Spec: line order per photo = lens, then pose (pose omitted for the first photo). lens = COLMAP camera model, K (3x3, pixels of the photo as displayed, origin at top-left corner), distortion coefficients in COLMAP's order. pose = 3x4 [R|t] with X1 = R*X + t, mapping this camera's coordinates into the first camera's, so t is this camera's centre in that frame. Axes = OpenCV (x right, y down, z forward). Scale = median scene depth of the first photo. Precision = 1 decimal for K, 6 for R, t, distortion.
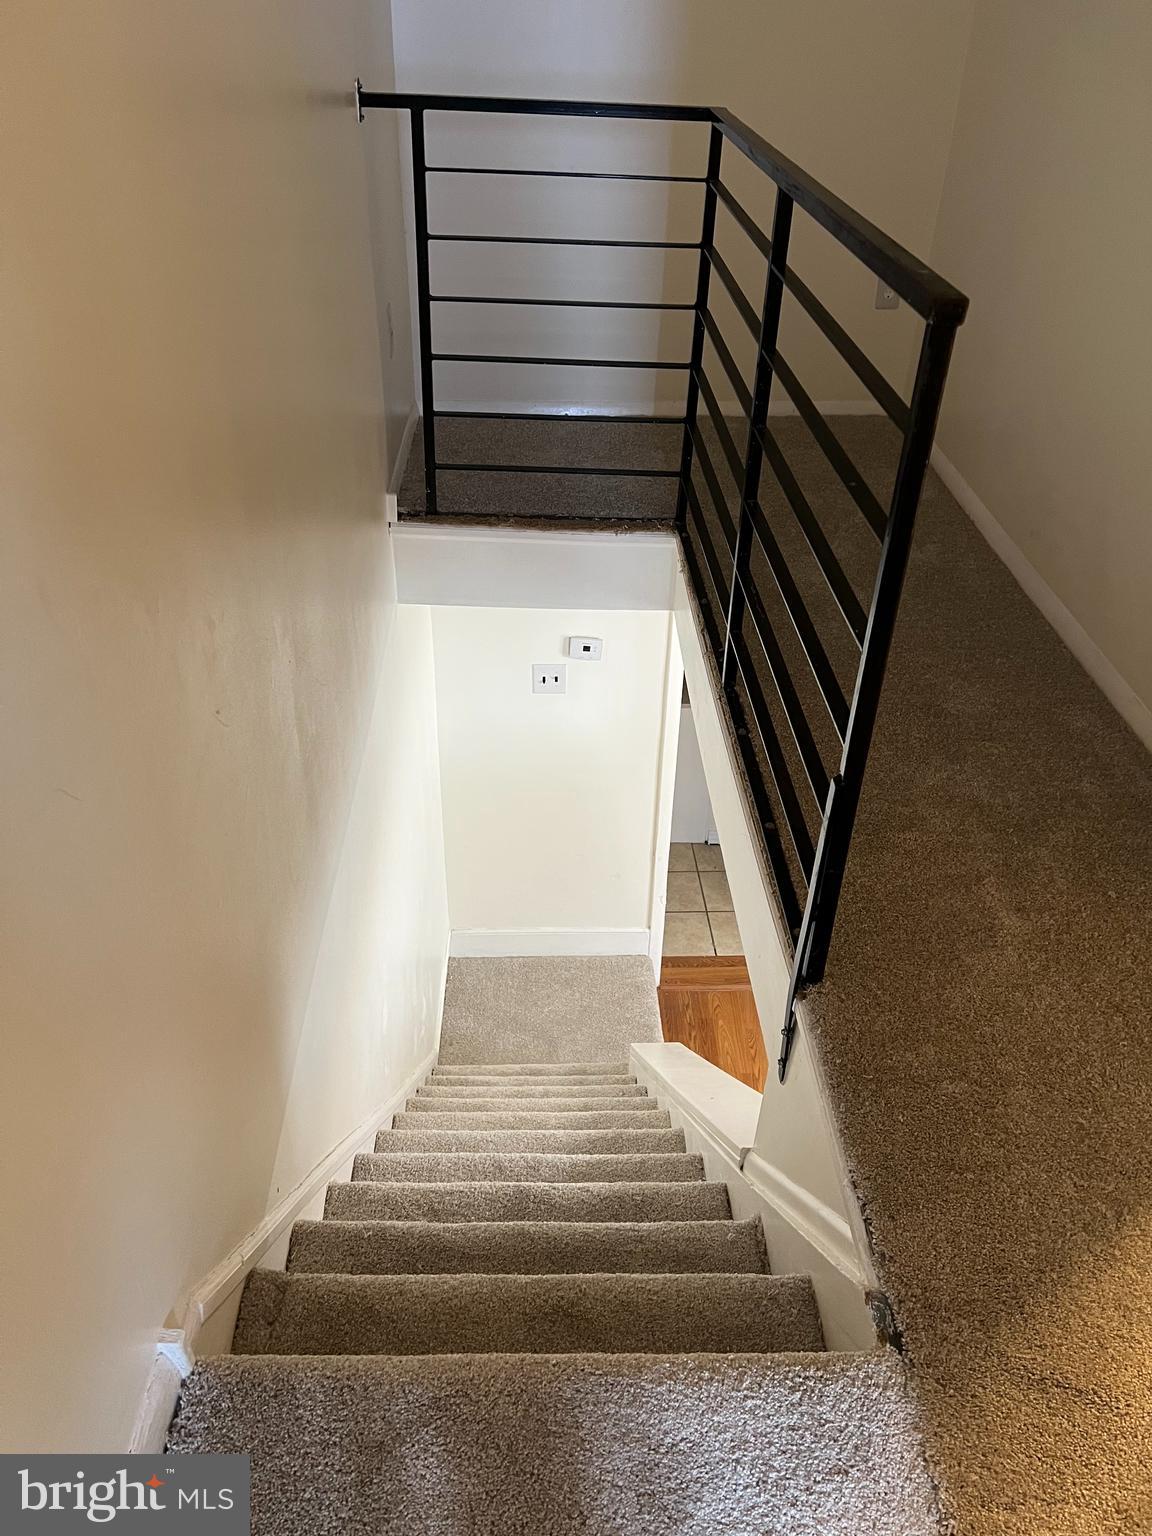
lens RADIAL K [[1159.5, 0, 581.6], [0, 1159.5, 772.9], [0, 0, 1]] dist [0.053141, -0.062788]
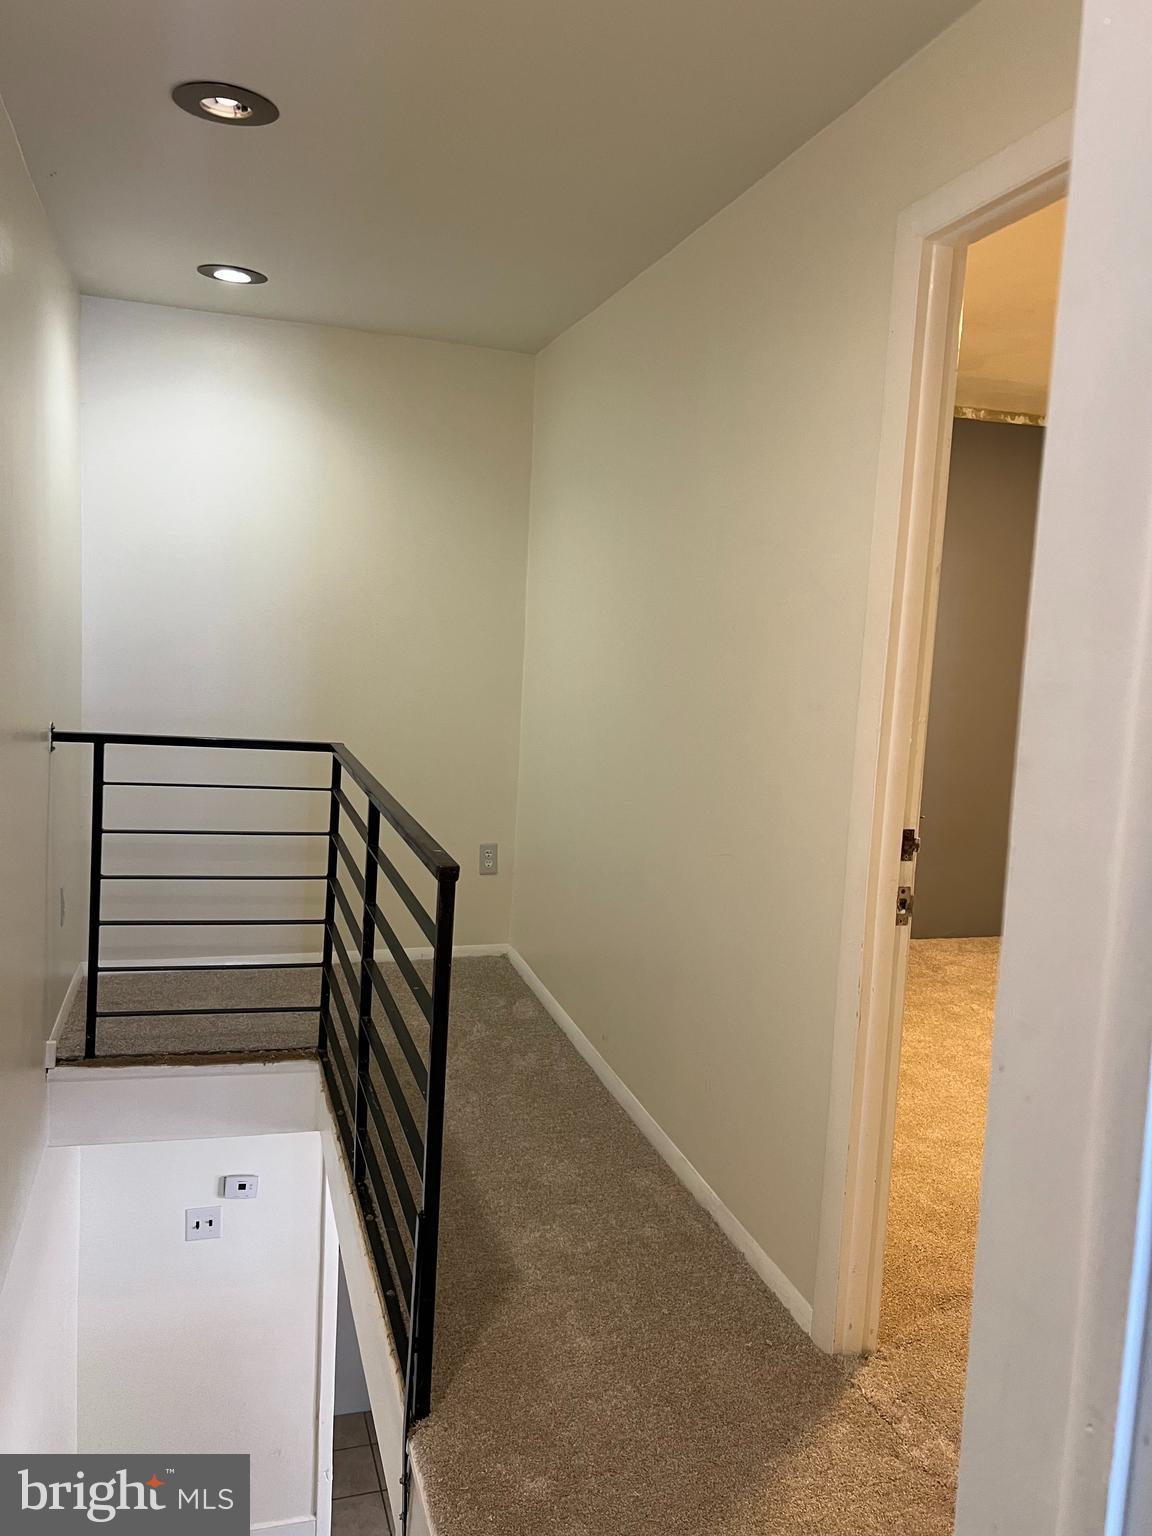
lens RADIAL K [[1159.5, 0, 578.4], [0, 1159.5, 768.3], [0, 0, 1]] dist [0.053141, -0.062788]
pose [[0.964137, 0.000234, 0.265404, 0.027654], [0.121207, 0.889239, -0.441093, 0.092886], [-0.236111, 0.457443, 0.857320, -0.218489]]
